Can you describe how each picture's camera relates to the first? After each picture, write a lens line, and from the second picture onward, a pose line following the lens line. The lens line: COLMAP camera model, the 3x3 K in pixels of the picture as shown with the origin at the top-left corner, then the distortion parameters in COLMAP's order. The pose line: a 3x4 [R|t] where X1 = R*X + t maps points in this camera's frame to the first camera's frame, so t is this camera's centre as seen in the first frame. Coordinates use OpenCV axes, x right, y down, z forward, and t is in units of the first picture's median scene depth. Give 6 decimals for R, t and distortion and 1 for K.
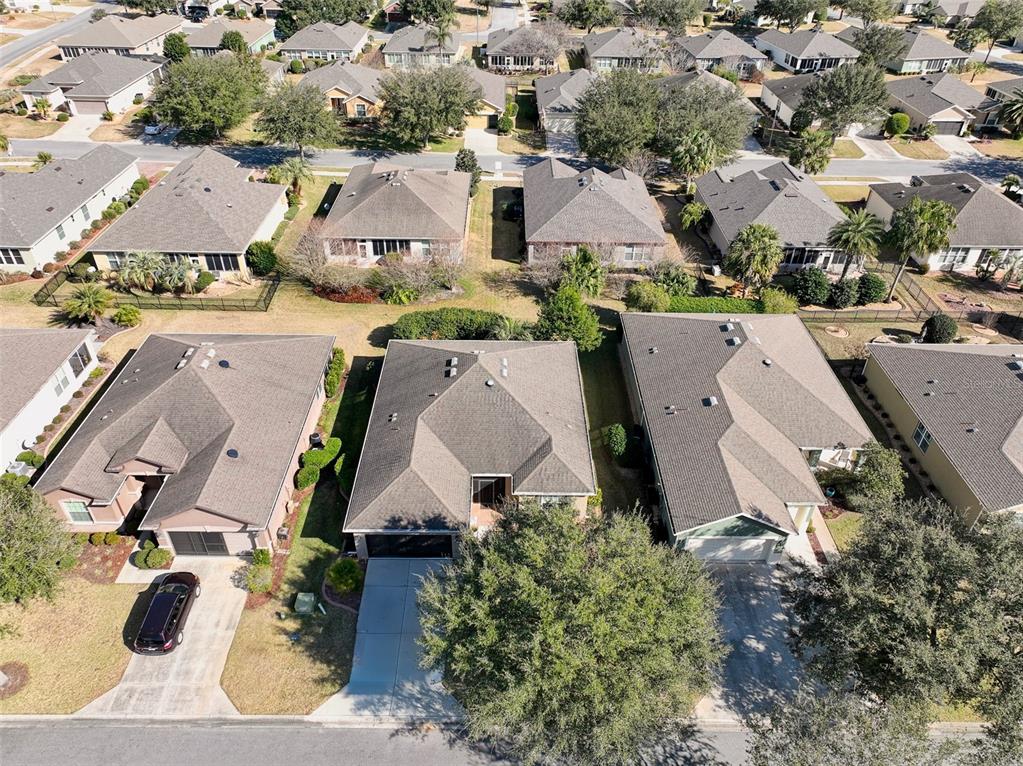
lens RADIAL K [[712.3, 0, 518.2], [0, 712.3, 379.9], [0, 0, 1]] dist [0.006814, 0.011911]
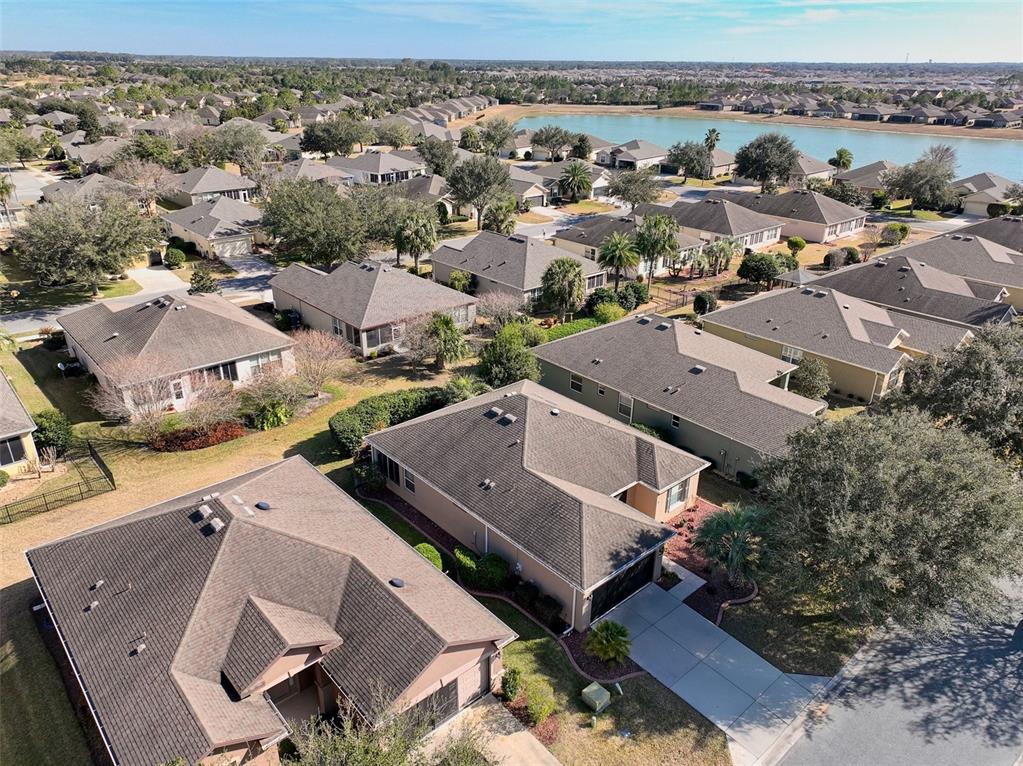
lens RADIAL K [[712.3, 0, 507.7], [0, 712.3, 386.7], [0, 0, 1]] dist [0.006814, 0.011911]
pose [[0.753619, -0.279566, 0.594895, -0.389651], [0.388605, 0.919435, -0.060207, 0.003892], [-0.530136, 0.276552, 0.801545, 0.165264]]
